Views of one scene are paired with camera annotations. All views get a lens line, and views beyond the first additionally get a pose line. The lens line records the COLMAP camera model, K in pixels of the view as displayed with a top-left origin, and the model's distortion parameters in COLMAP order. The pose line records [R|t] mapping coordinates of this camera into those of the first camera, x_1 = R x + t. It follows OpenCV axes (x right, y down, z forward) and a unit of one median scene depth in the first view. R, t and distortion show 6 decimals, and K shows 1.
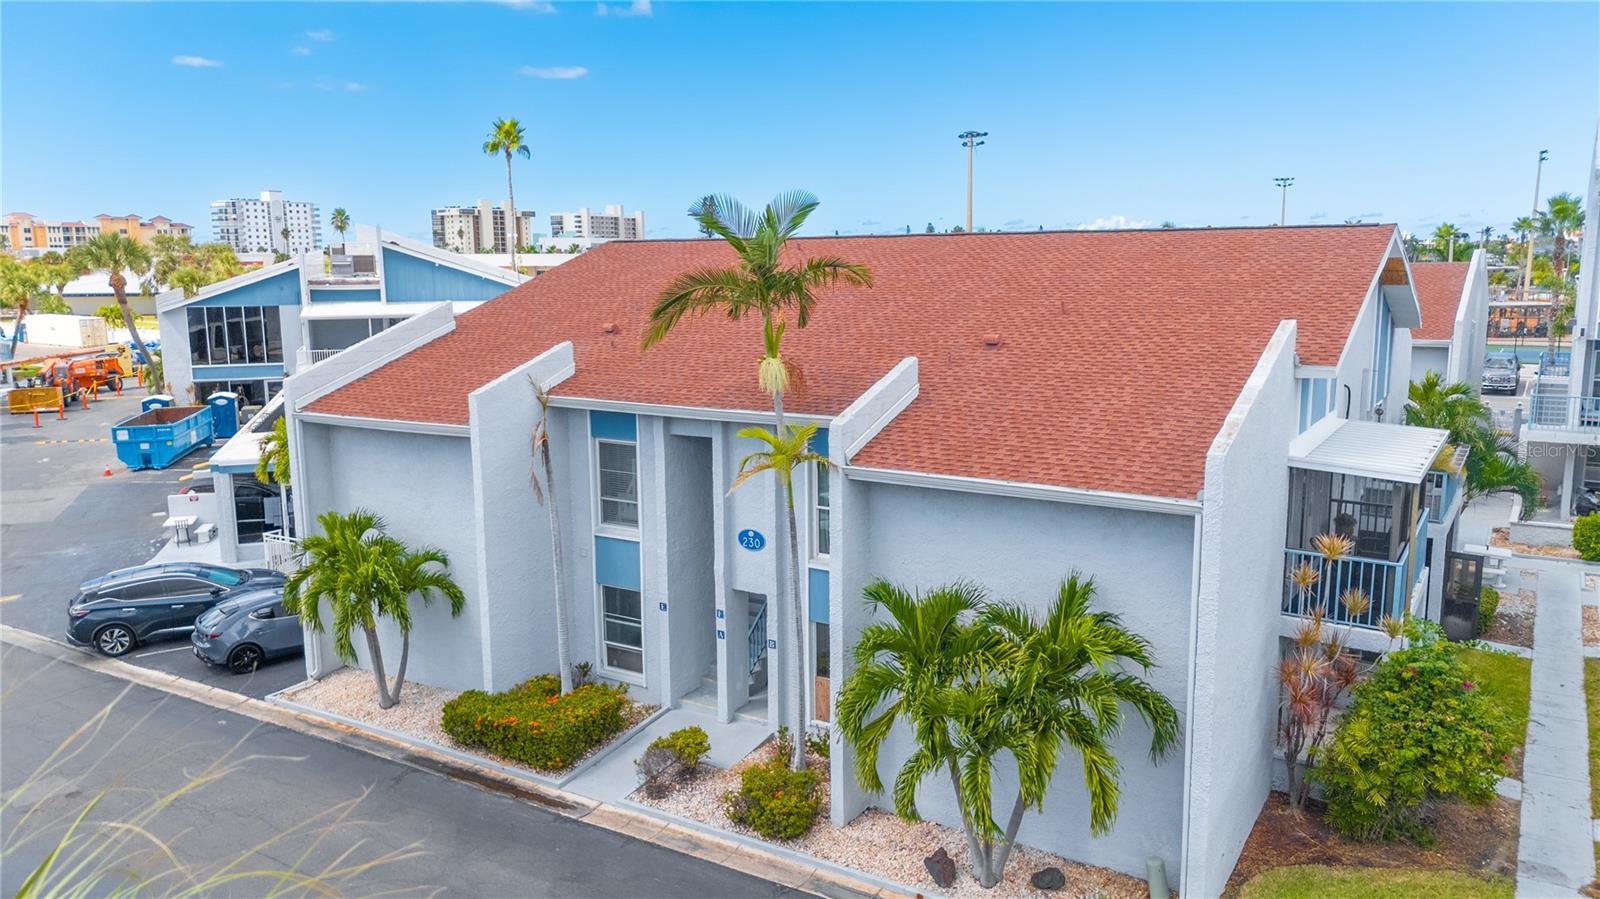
lens RADIAL K [[1173.2, 0, 800.0], [0, 1173.2, 449.5], [0, 0, 1]] dist [0.058977, -0.049020]
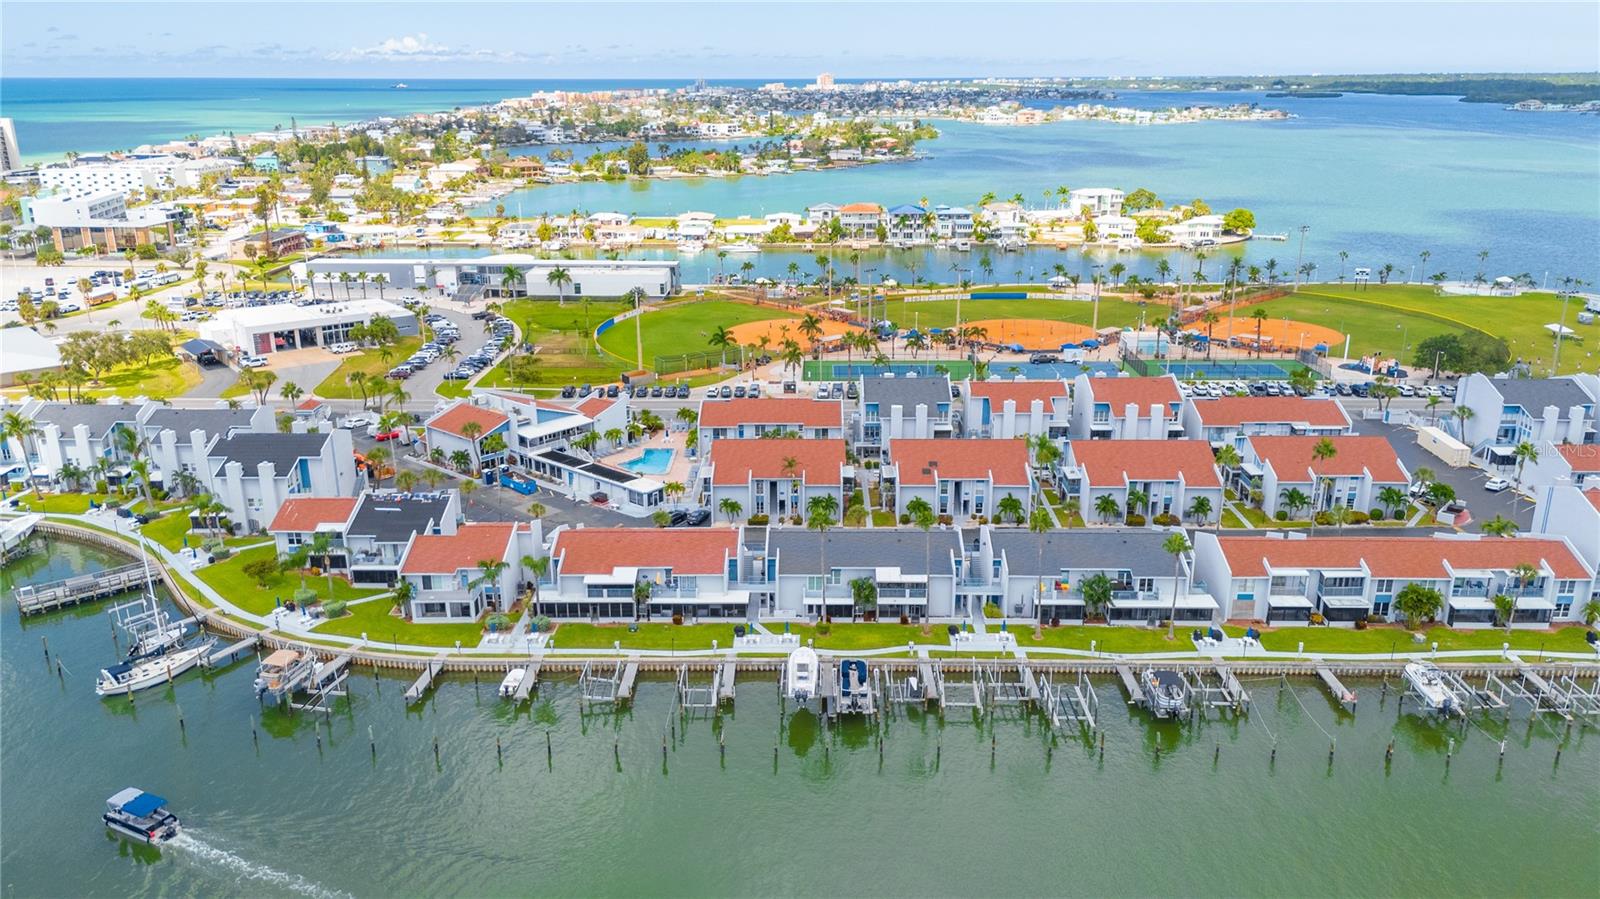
lens RADIAL K [[1183.7, 0, 800.0], [0, 1183.7, 449.5], [0, 0, 1]] dist [0.056874, -0.046294]
pose [[0.853236, -0.148673, 0.499885, -0.475648], [0.079014, 0.984292, 0.157878, -0.179192], [-0.515505, -0.095209, 0.851581, -0.713813]]
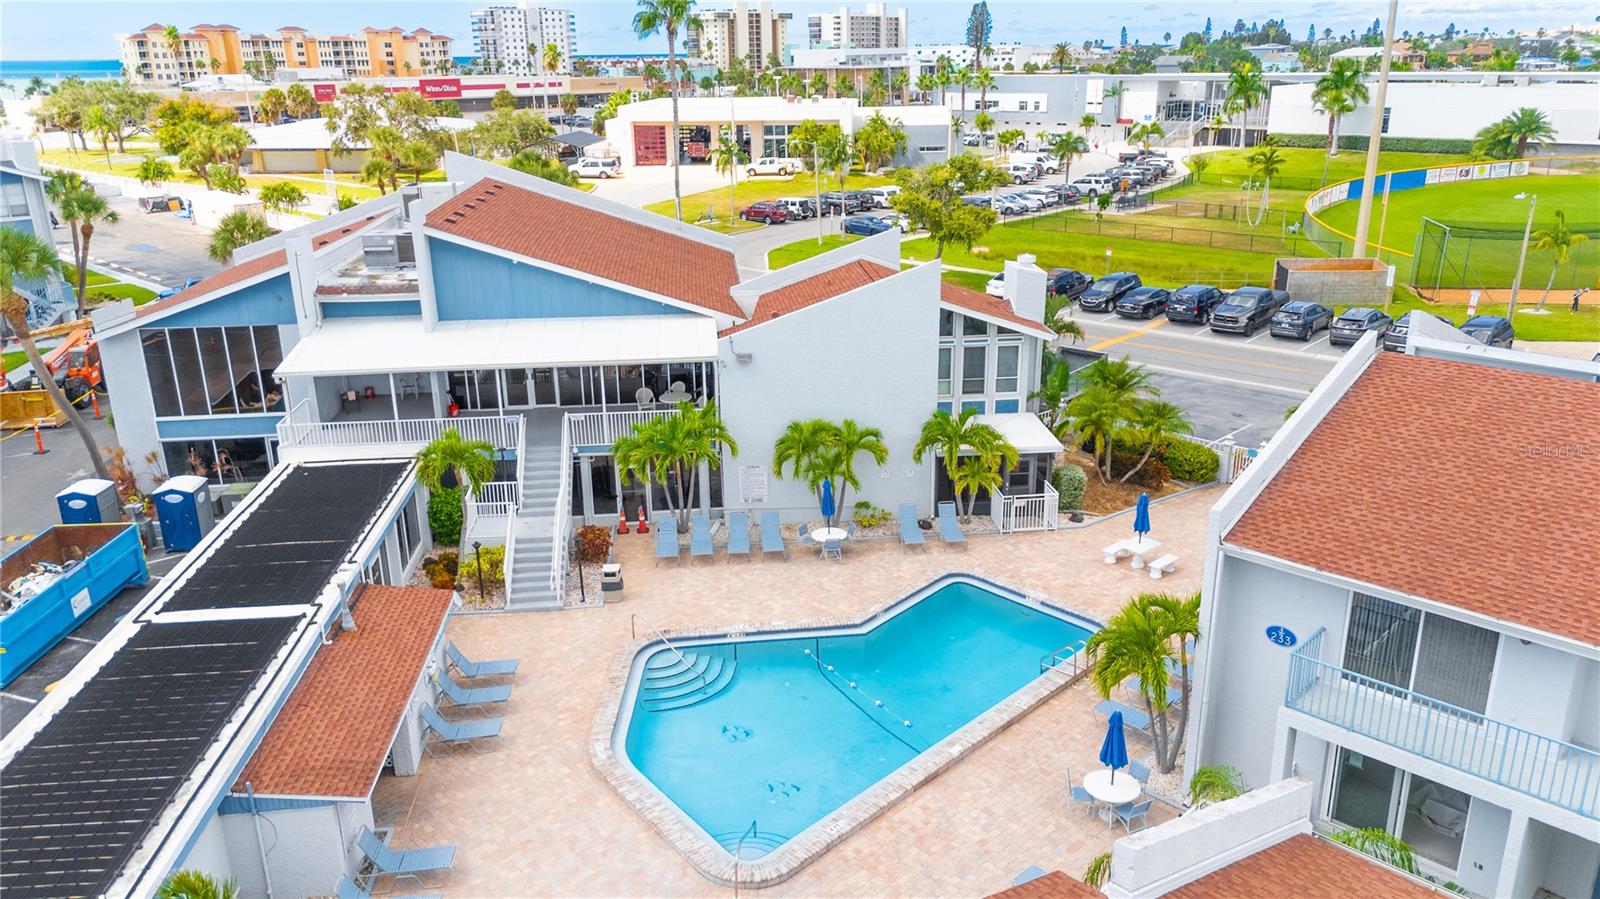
lens RADIAL K [[1173.2, 0, 800.0], [0, 1173.2, 449.5], [0, 0, 1]] dist [0.058977, -0.049020]
pose [[0.976563, 0.062839, -0.205853, -0.013060], [-0.028503, 0.985764, 0.165699, -0.060694], [0.213335, -0.155948, 0.964452, 0.159888]]
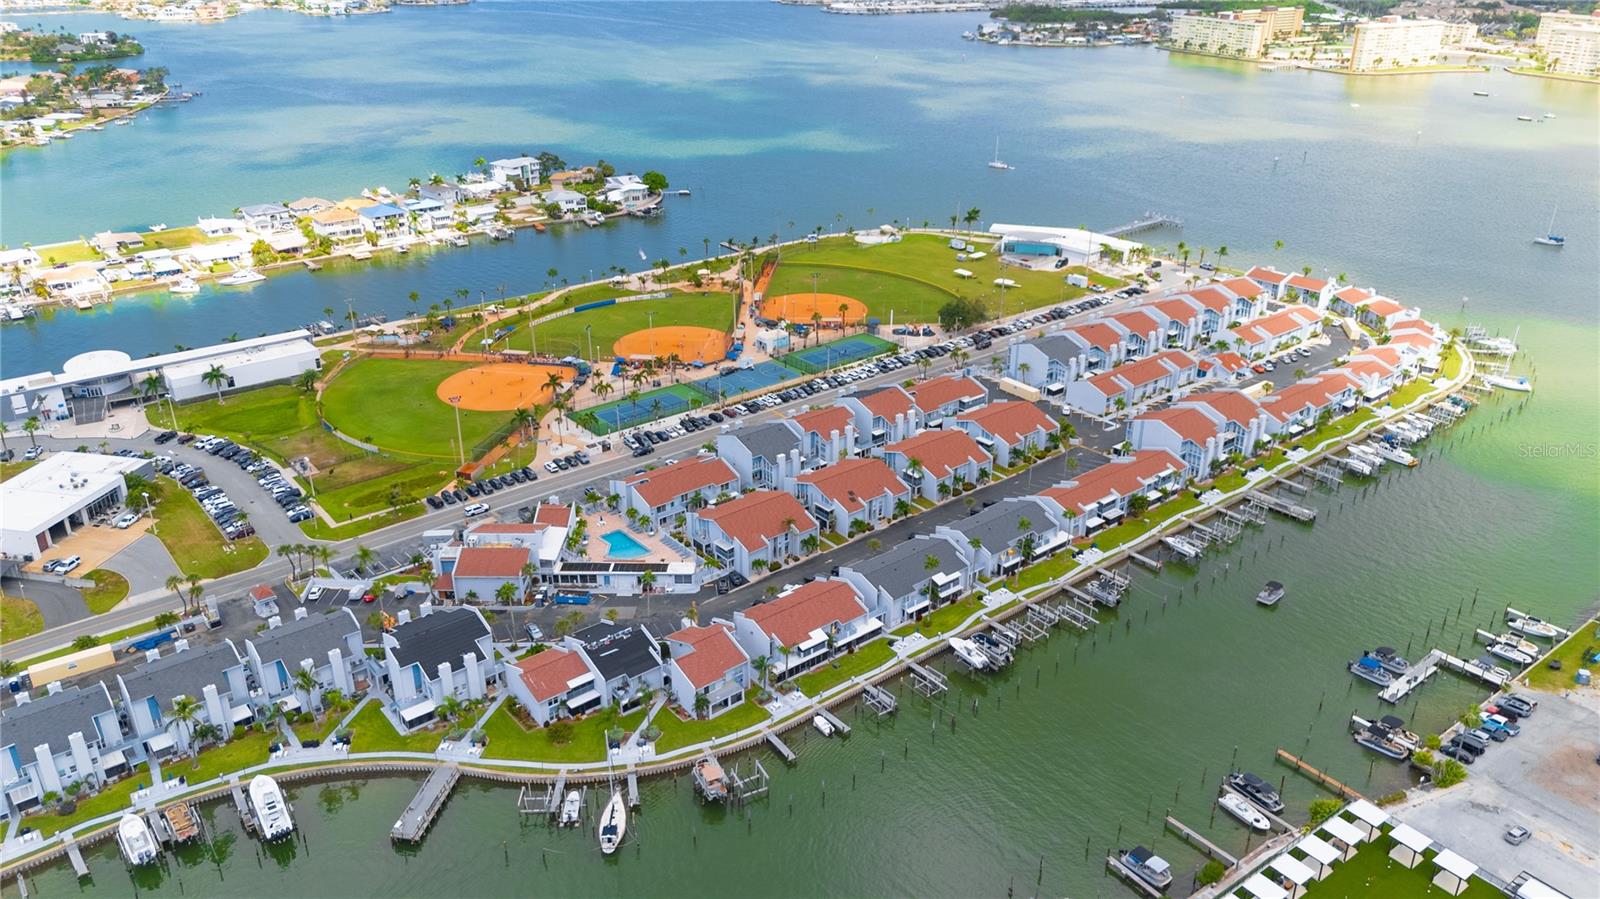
lens RADIAL K [[1177.6, 0, 800.0], [0, 1177.6, 449.5], [0, 0, 1]] dist [0.084005, -0.099861]
pose [[0.320154, -0.384613, 0.865780, -1.167833], [0.153352, 0.922869, 0.353266, -0.584789], [-0.934871, 0.019670, 0.354441, -0.401906]]
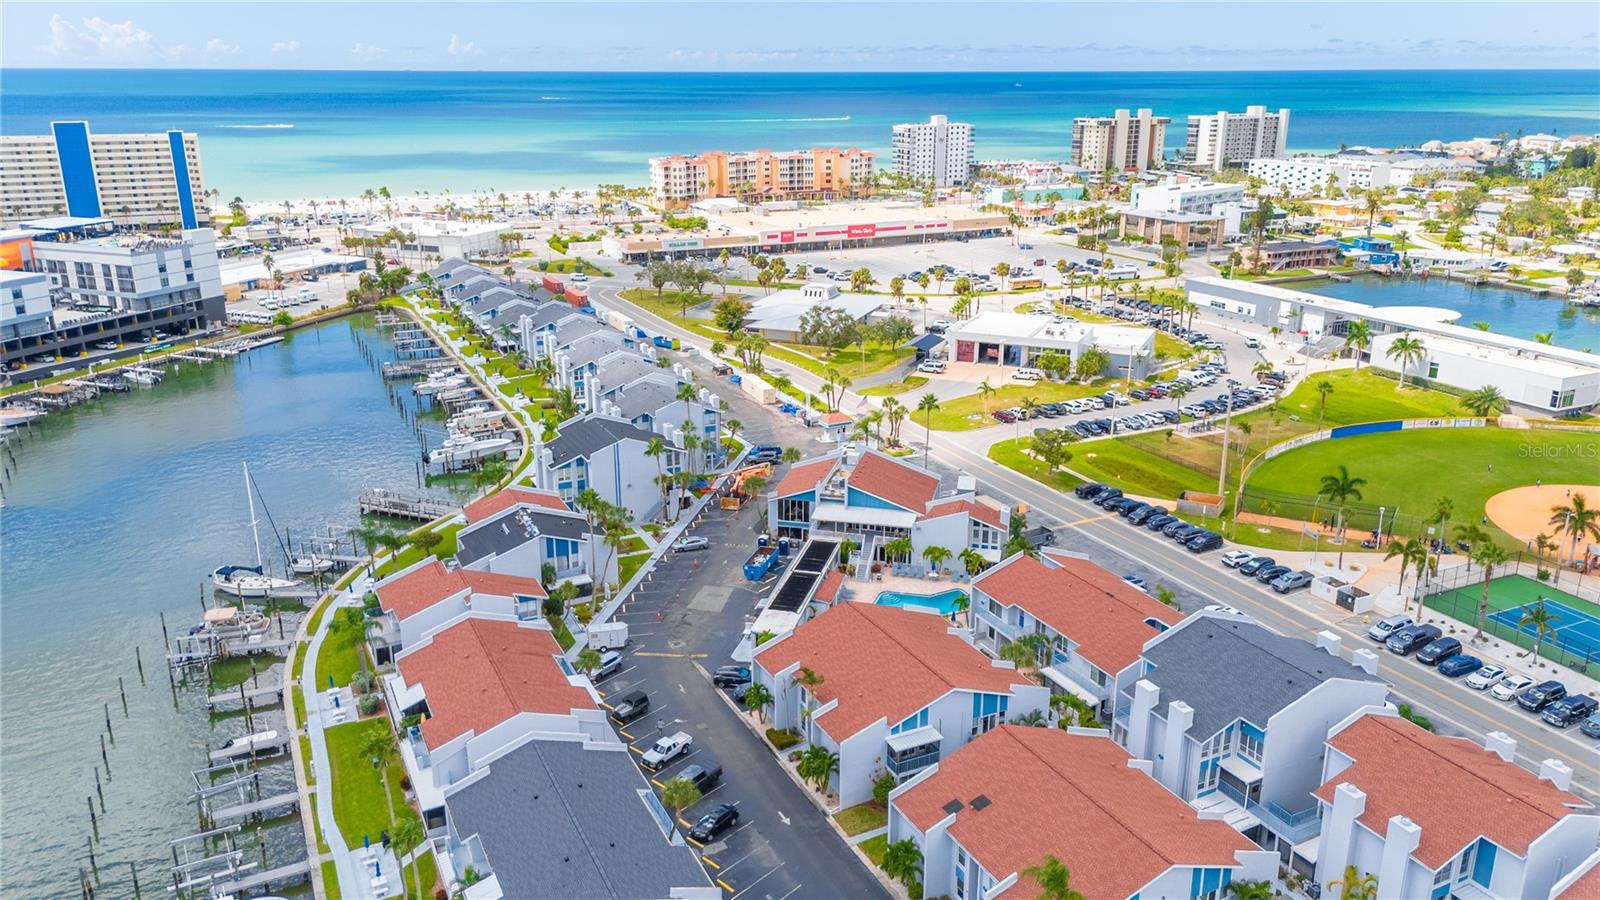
lens RADIAL K [[1173.2, 0, 800.0], [0, 1173.2, 450.0], [0, 0, 1]] dist [0.058977, -0.049020]
pose [[0.851155, 0.168982, -0.496971, 0.269164], [-0.095078, 0.980736, 0.170634, -0.232048], [0.516231, -0.097985, 0.850826, -0.392723]]
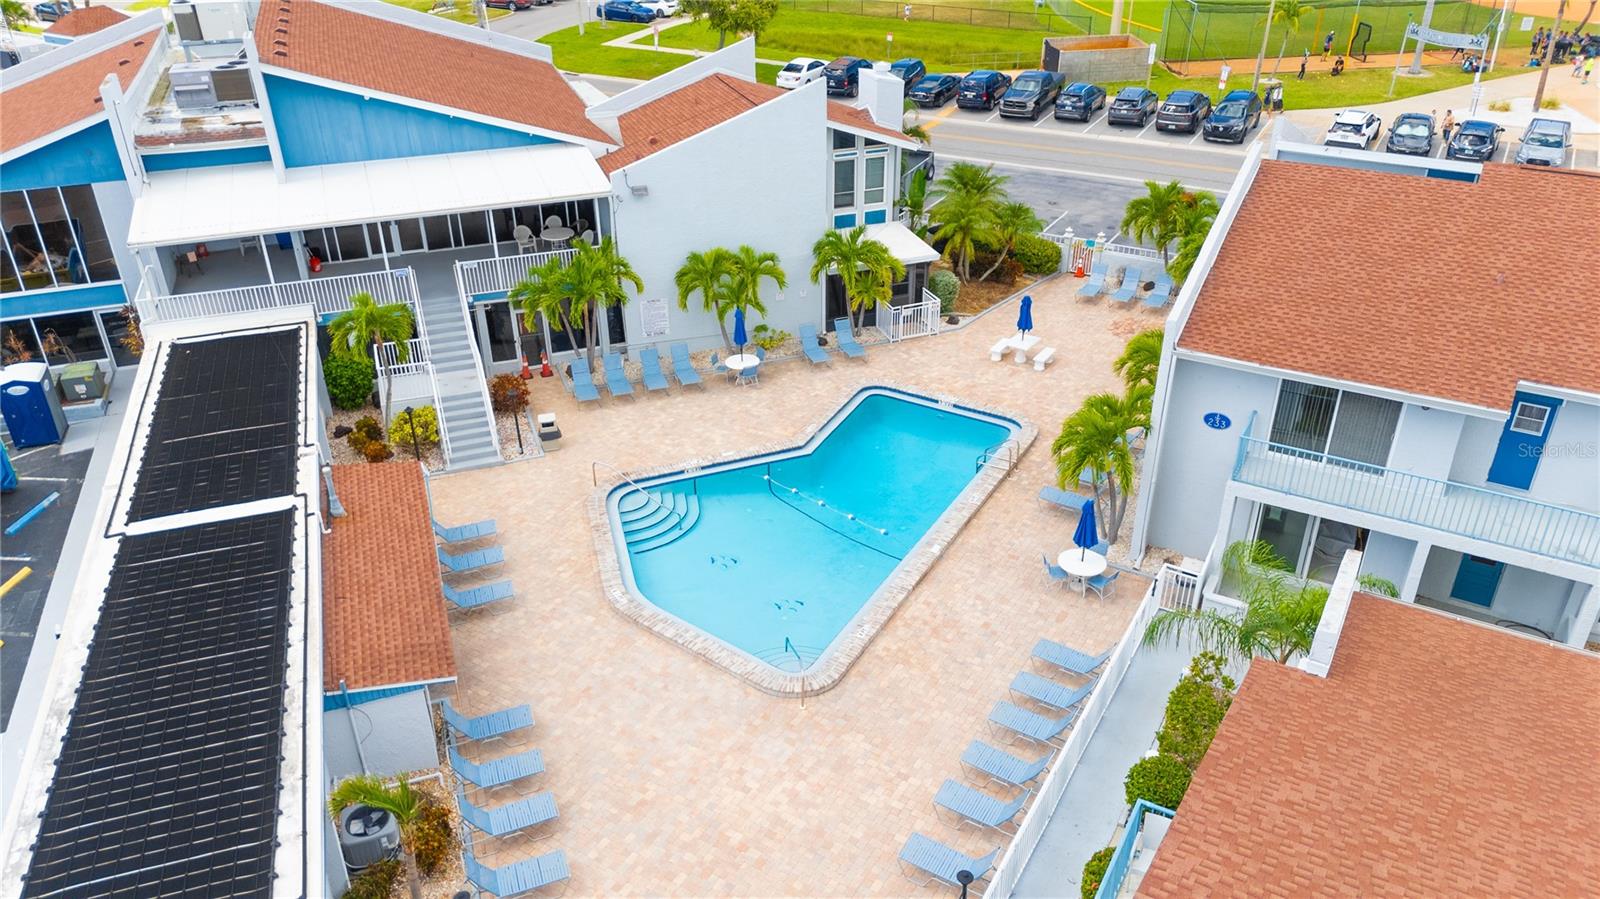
lens RADIAL K [[1177.6, 0, 800.0], [0, 1177.6, 449.5], [0, 0, 1]] dist [0.084005, -0.099861]
pose [[0.999258, -0.019670, 0.033116, -0.045915], [0.007246, 0.940419, 0.339941, -0.069646], [-0.037829, -0.339448, 0.939864, 0.149554]]
